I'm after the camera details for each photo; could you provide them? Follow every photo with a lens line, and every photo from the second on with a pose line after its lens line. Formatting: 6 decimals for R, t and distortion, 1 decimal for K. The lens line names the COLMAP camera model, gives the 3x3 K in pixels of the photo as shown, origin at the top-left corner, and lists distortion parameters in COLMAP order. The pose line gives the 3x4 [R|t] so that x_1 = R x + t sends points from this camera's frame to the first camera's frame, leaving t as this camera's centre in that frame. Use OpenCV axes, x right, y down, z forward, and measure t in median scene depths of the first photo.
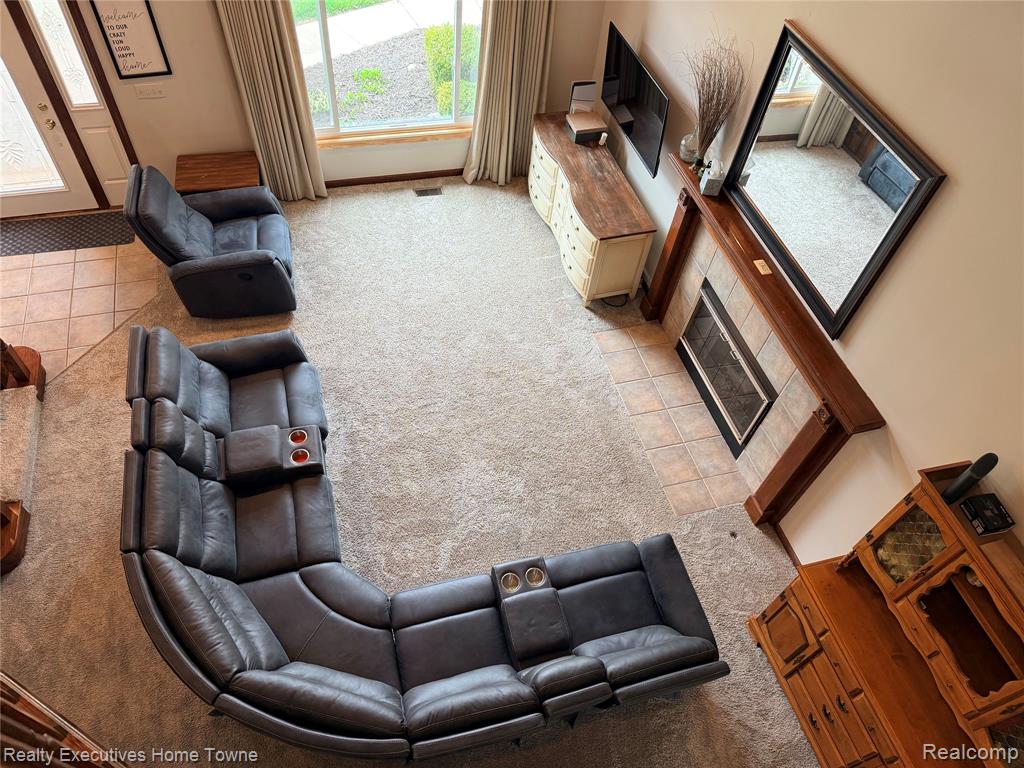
lens RADIAL K [[711.2, 0, 512.0], [0, 711.2, 384.0], [0, 0, 1]] dist [0.173543, -0.333129]
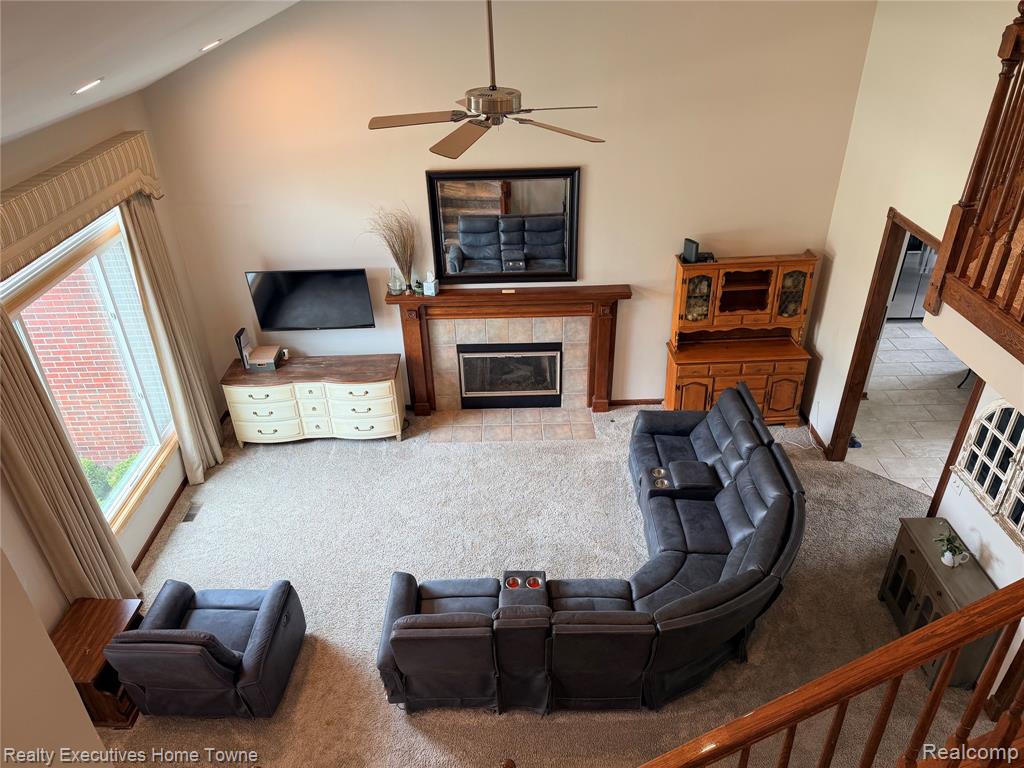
lens RADIAL K [[711.2, 0, 512.0], [0, 711.2, 384.0], [0, 0, 1]] dist [0.173543, -0.333129]
pose [[0.257355, -0.570439, 0.779979, -0.784119], [0.790178, 0.588848, 0.169934, -0.236592], [-0.556226, 0.572589, 0.602291, 0.123655]]
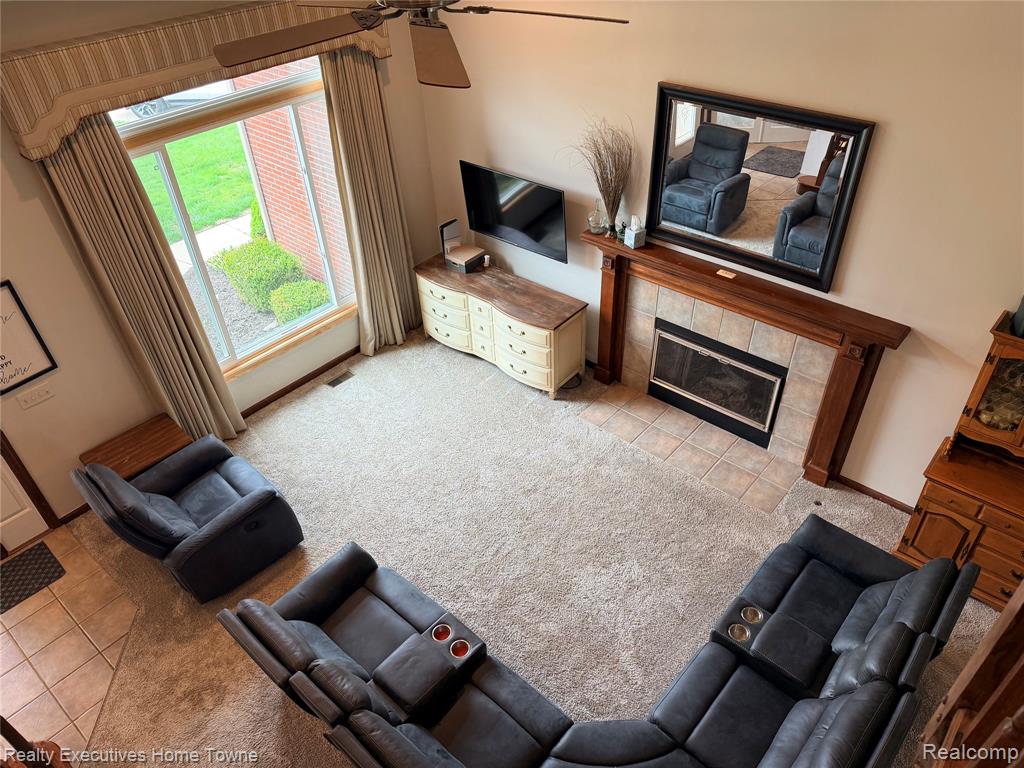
lens RADIAL K [[714.9, 0, 512.0], [0, 714.9, 384.0], [0, 0, 1]] dist [0.142288, -0.218918]
pose [[0.832435, -0.425135, 0.355405, -0.326426], [0.494995, 0.858797, -0.132092, -0.022080], [-0.249063, 0.285882, 0.925332, 0.055705]]
